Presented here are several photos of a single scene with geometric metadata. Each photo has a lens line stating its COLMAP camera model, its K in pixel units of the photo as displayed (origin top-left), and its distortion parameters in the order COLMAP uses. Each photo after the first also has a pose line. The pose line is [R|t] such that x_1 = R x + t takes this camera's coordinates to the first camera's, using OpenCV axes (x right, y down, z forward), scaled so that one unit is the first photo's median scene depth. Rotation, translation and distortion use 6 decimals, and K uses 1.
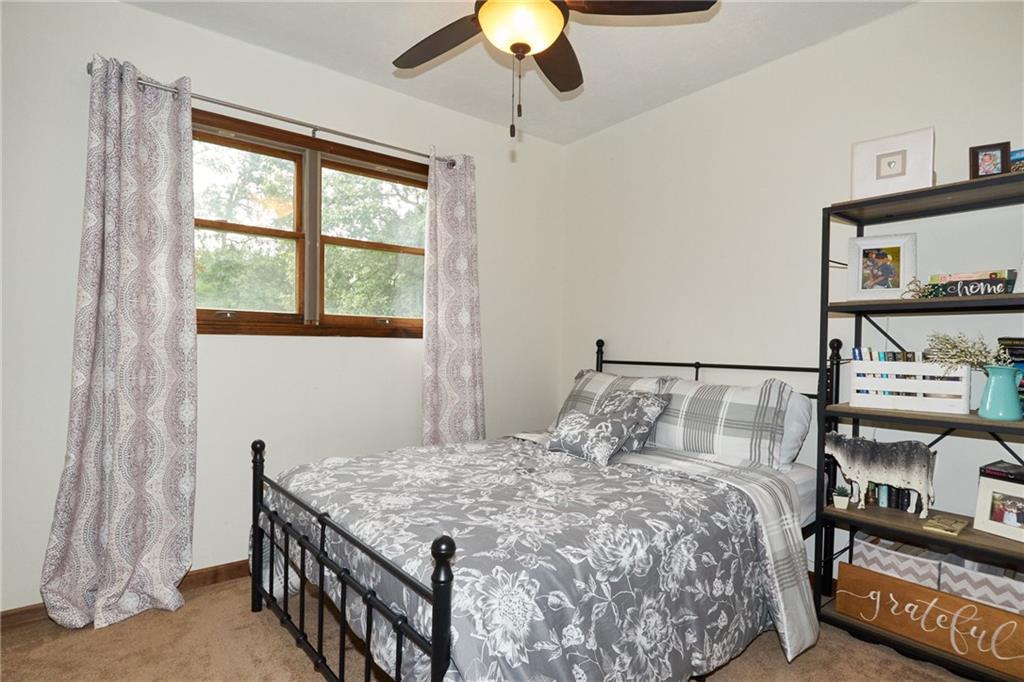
lens RADIAL K [[549.7, 0, 513.5], [0, 549.7, 346.7], [0, 0, 1]] dist [0.001499, -0.000231]
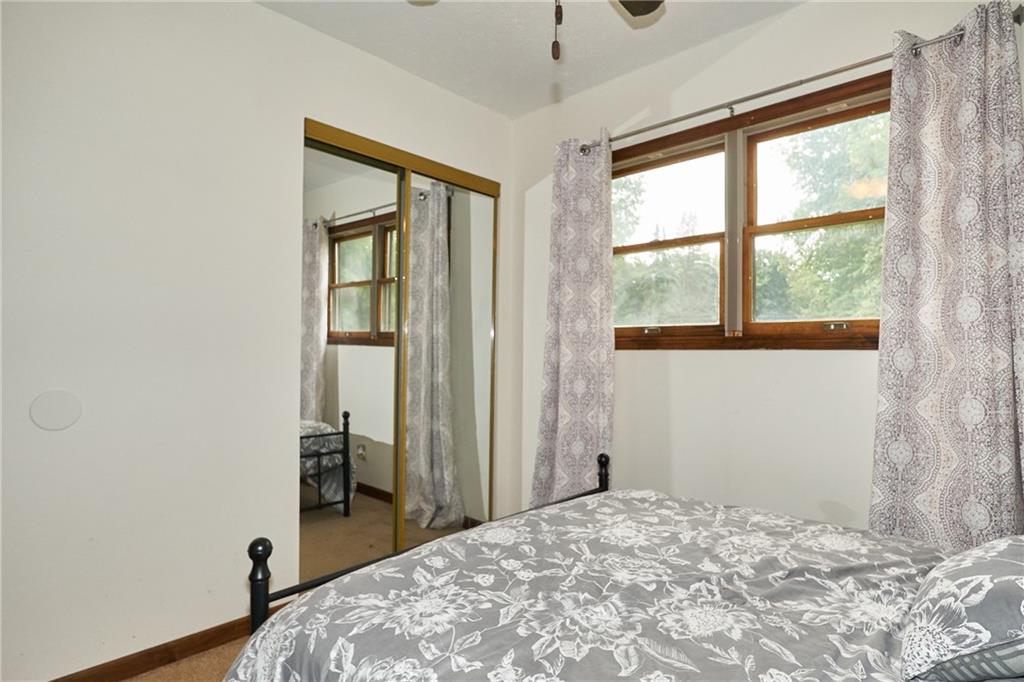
lens RADIAL K [[549.7, 0, 509.4], [0, 549.7, 339.0], [0, 0, 1]] dist [0.001499, -0.000231]
pose [[0.139036, -0.034052, -0.989702, 0.421806], [-0.003873, 0.999382, -0.034929, -0.005336], [0.990280, 0.008690, 0.138819, 0.546365]]
